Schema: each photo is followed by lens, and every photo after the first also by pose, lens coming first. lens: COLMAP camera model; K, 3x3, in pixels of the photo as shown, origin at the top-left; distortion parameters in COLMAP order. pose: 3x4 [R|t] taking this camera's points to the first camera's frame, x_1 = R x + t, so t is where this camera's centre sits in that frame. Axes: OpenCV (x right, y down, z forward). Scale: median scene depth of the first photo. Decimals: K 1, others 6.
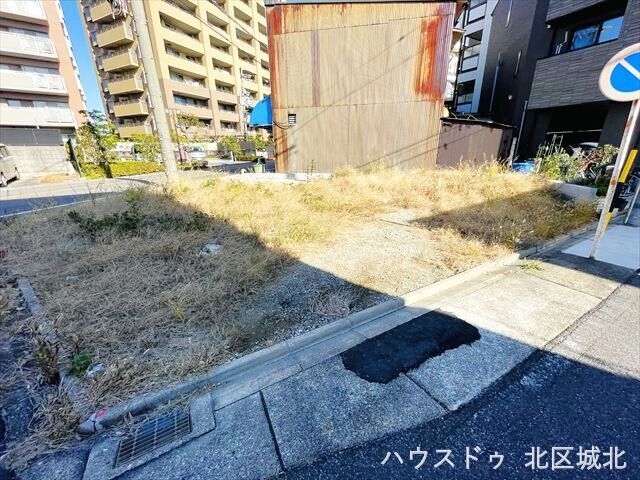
lens RADIAL K [[255.5, 0, 321.5], [0, 255.5, 240.5], [0, 0, 1]] dist [-0.001103, 0.000288]
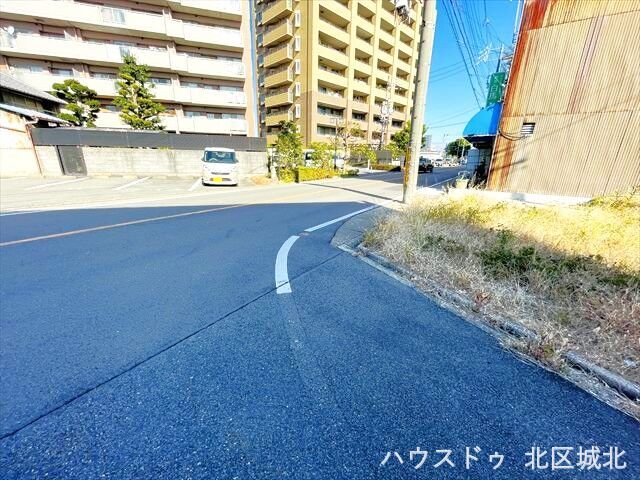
lens RADIAL K [[255.5, 0, 319.1], [0, 255.5, 239.9], [0, 0, 1]] dist [-0.001103, 0.000288]
pose [[0.938173, 0.136518, -0.318110, -0.158120], [-0.145258, 0.989387, -0.003797, -0.005649], [0.314216, 0.049770, 0.948046, 0.006132]]
